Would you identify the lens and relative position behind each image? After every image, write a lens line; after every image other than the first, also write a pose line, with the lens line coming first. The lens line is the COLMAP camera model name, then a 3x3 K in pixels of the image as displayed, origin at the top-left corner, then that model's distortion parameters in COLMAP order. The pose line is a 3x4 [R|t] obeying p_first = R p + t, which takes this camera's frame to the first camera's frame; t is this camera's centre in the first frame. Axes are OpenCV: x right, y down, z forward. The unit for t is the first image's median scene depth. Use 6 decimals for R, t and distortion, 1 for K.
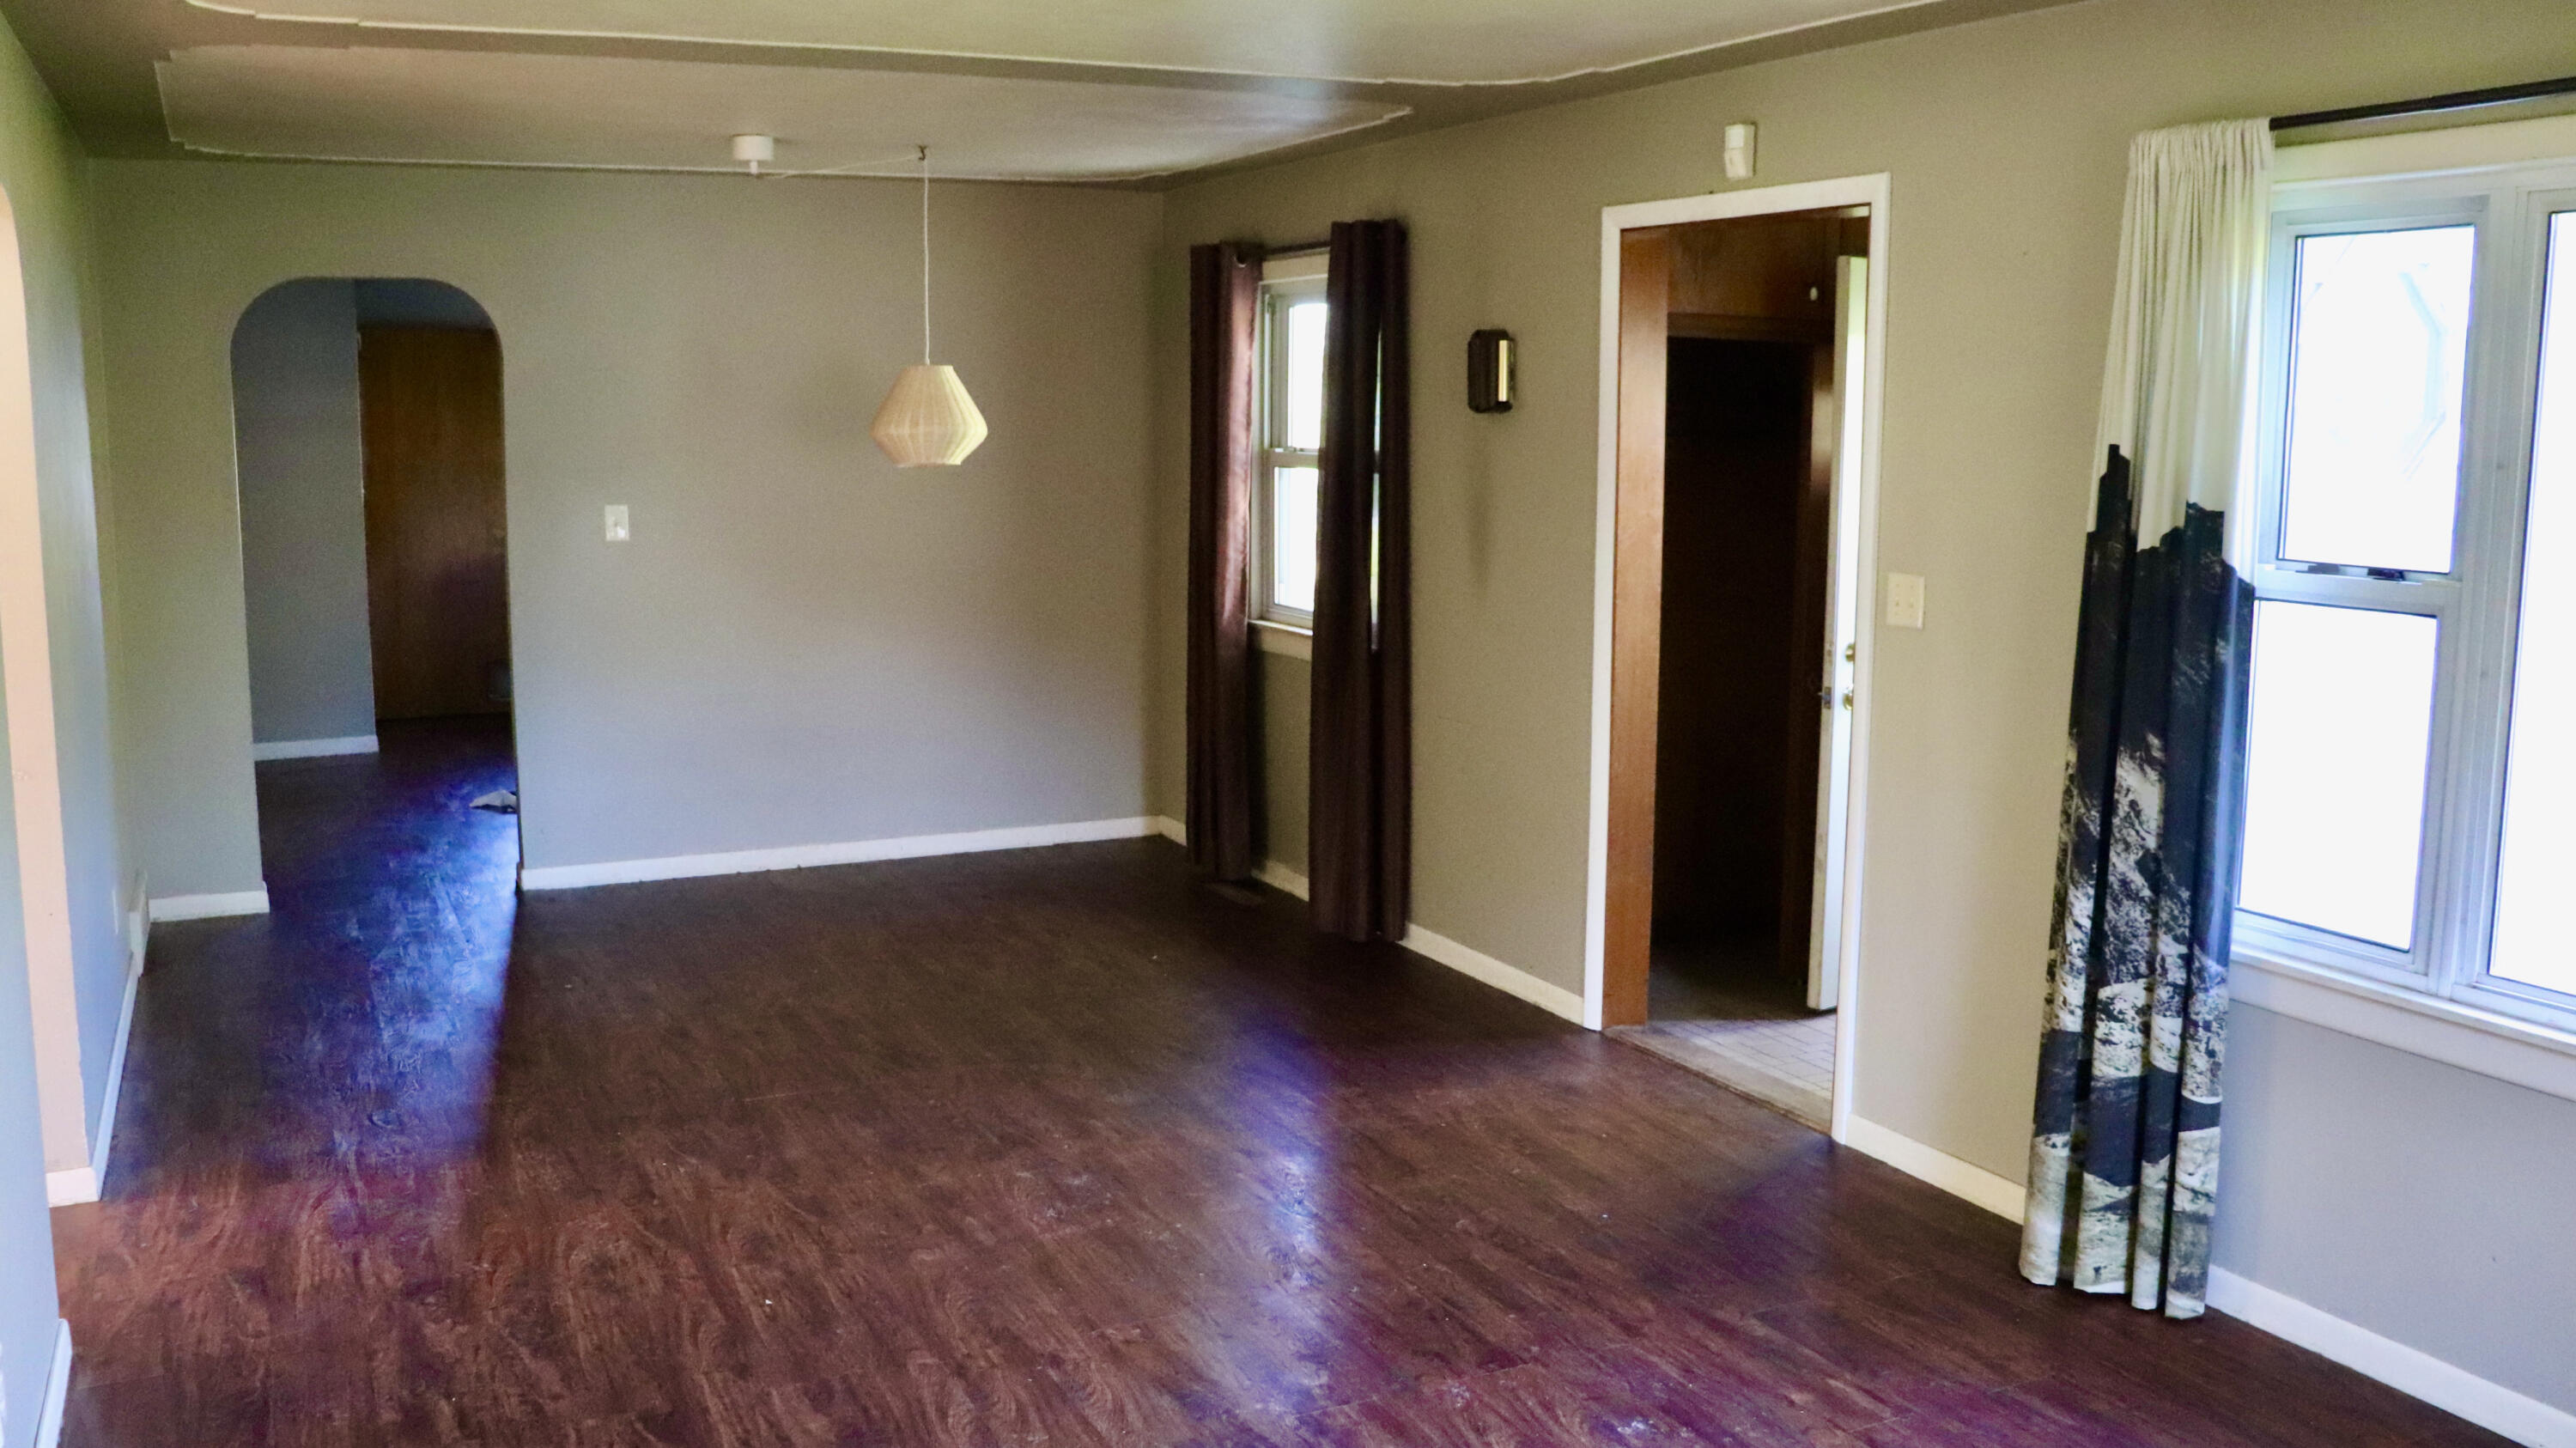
lens RADIAL K [[2121.1, 0, 1288.0], [0, 2121.1, 724.0], [0, 0, 1]] dist [-0.176960, 0.154731]
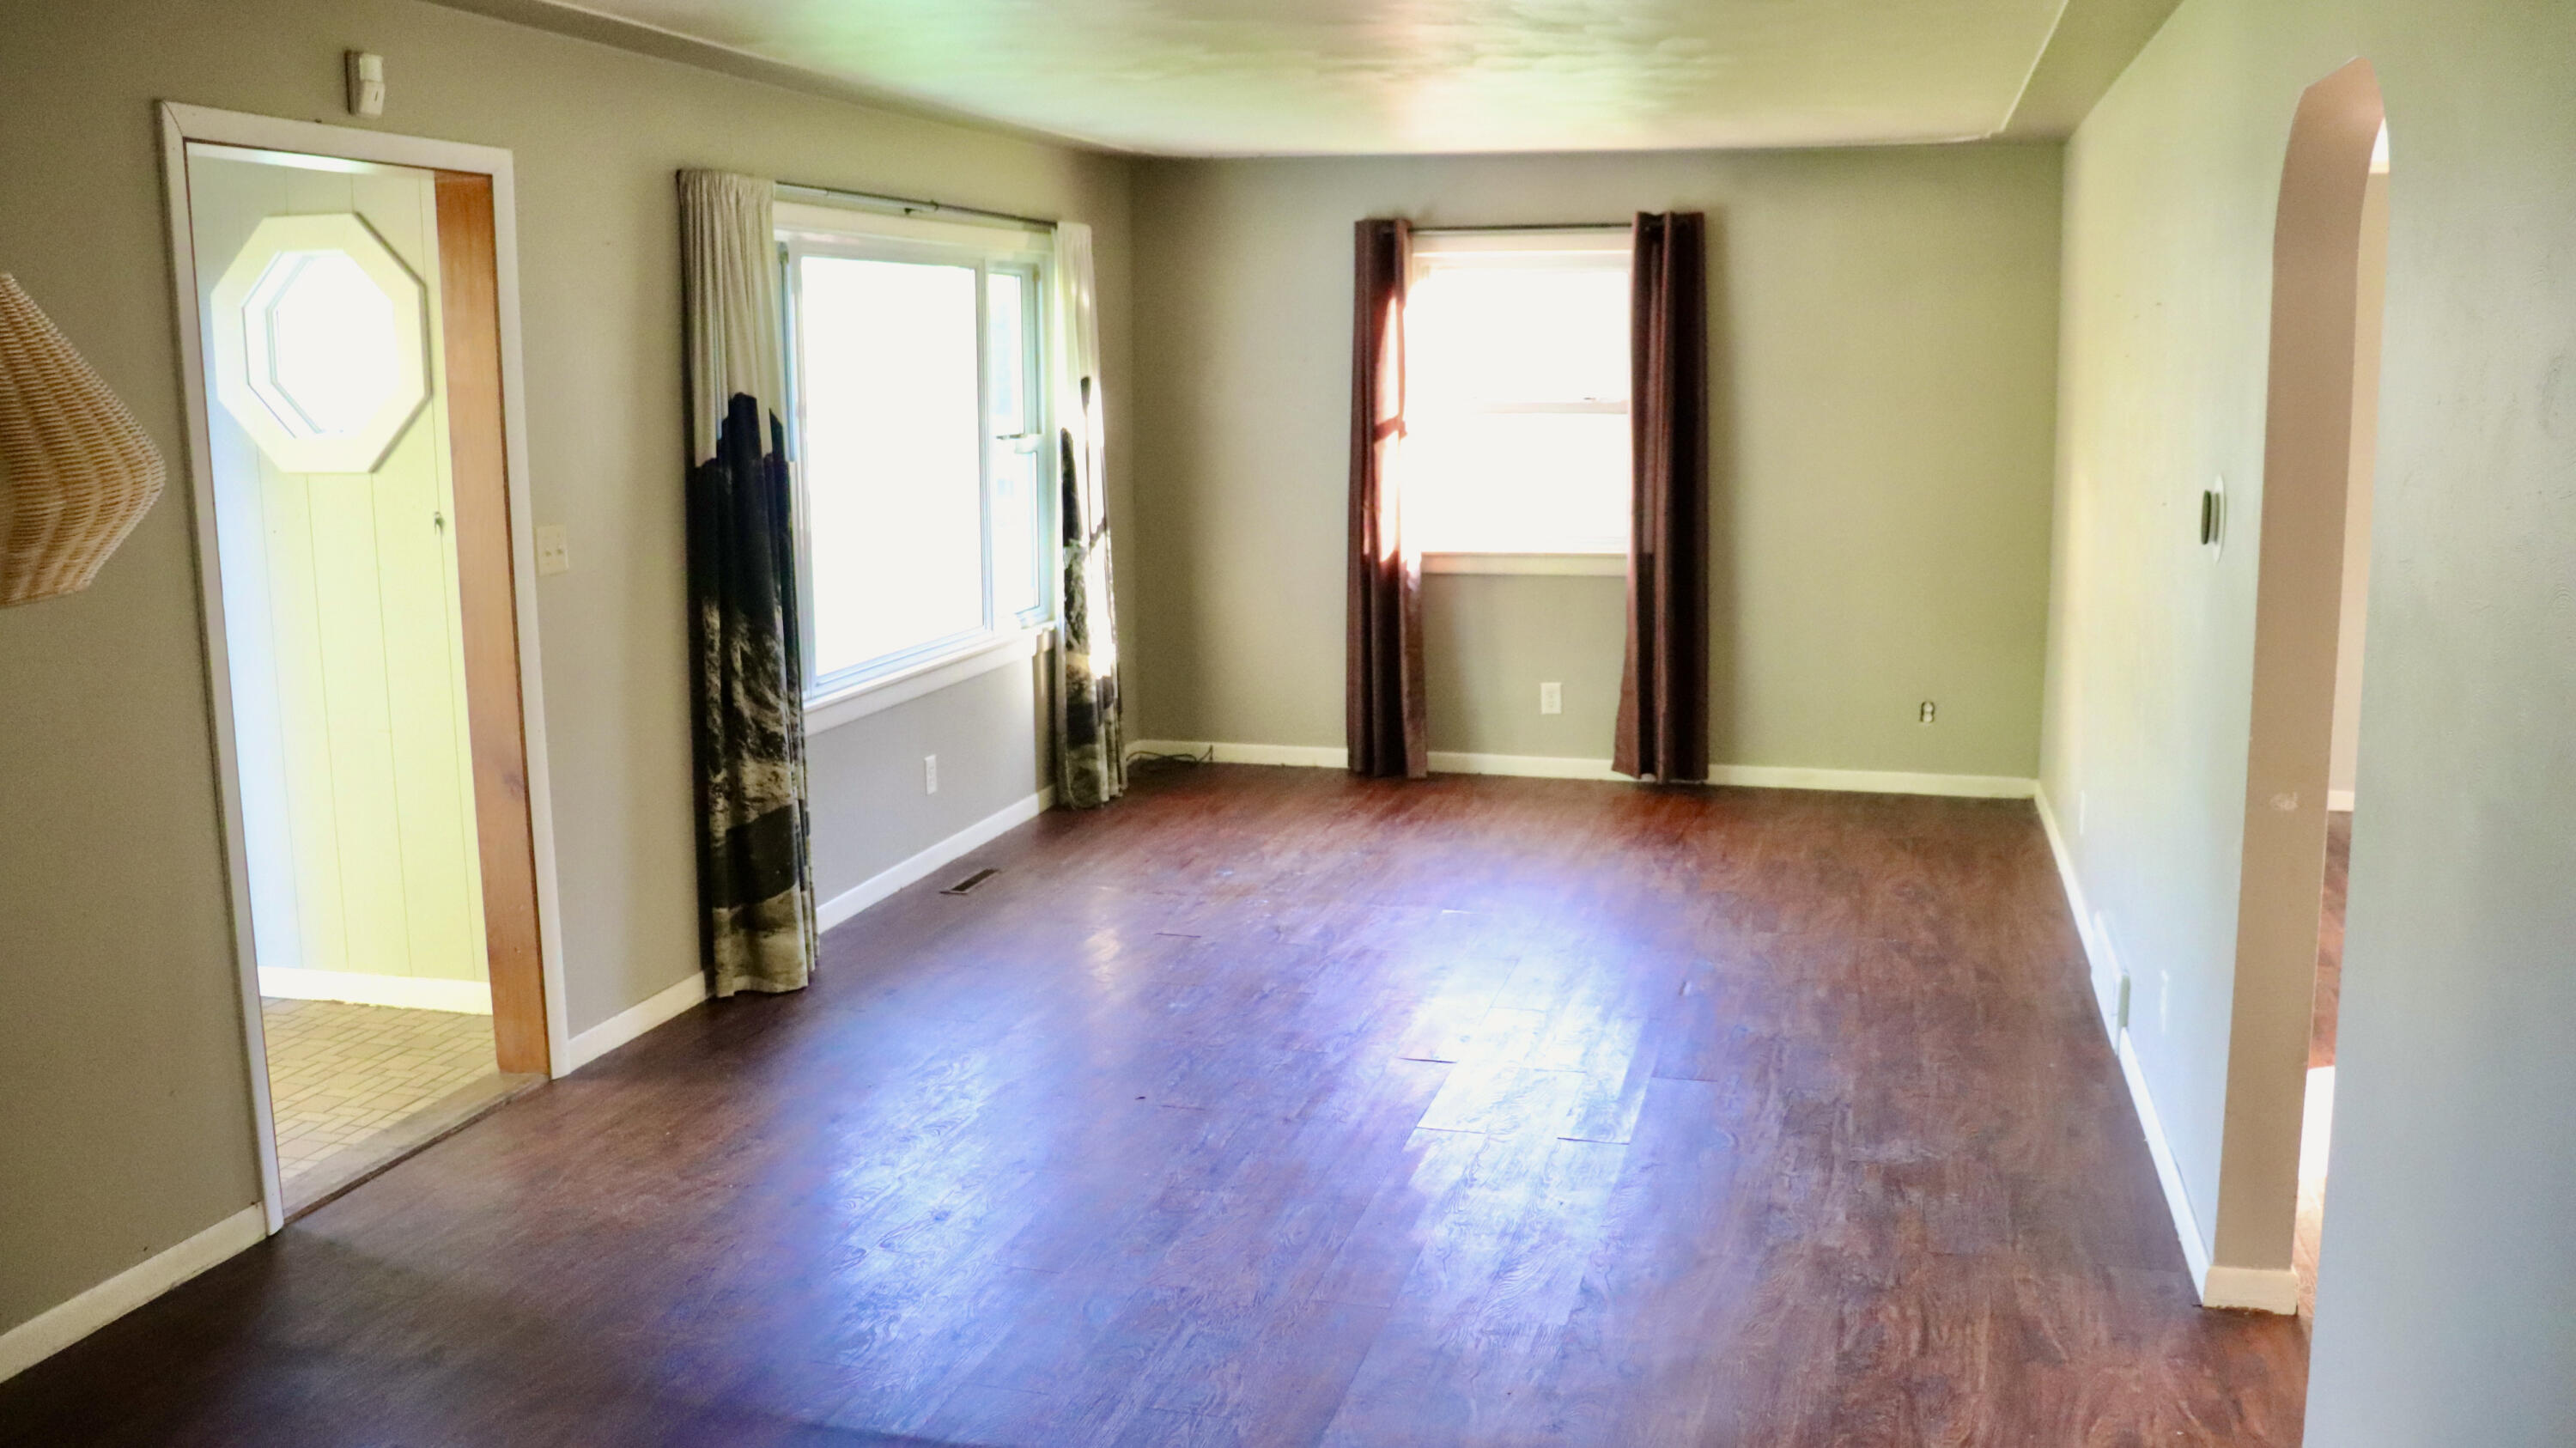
lens RADIAL K [[2121.1, 0, 1288.0], [0, 2121.1, 724.0], [0, 0, 1]] dist [-0.176960, 0.154731]
pose [[-0.734341, -0.108460, 0.670059, -0.828668], [0.105761, 0.956813, 0.270783, -0.259946], [-0.670491, 0.269714, -0.691156, 1.741628]]
